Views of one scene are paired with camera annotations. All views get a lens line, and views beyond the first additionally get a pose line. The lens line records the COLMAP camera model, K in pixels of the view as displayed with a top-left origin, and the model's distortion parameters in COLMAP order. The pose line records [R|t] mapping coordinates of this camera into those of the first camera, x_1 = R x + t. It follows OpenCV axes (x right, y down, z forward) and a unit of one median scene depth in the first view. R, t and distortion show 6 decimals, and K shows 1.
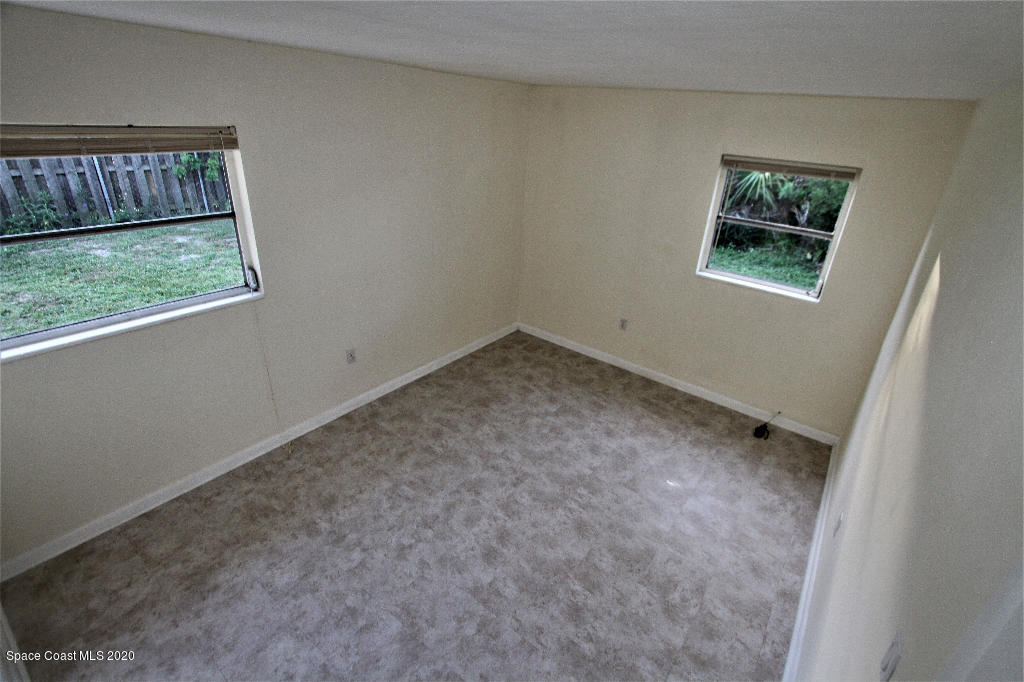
lens RADIAL K [[474.7, 0, 512.0], [0, 474.7, 341.0], [0, 0, 1]] dist [-0.001226, -0.000158]
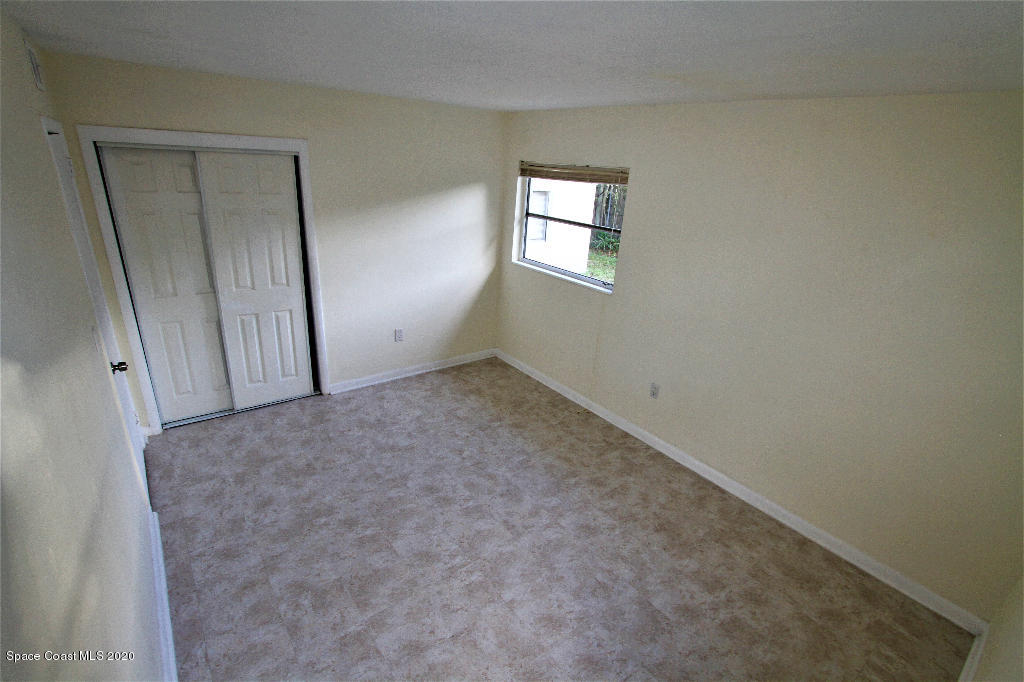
lens RADIAL K [[474.7, 0, 512.0], [0, 474.7, 341.0], [0, 0, 1]] dist [-0.001226, -0.000158]
pose [[-0.254379, 0.270178, -0.928599, 0.807651], [-0.488865, 0.792553, 0.364514, -0.336448], [0.834447, 0.546684, -0.069528, 0.935167]]
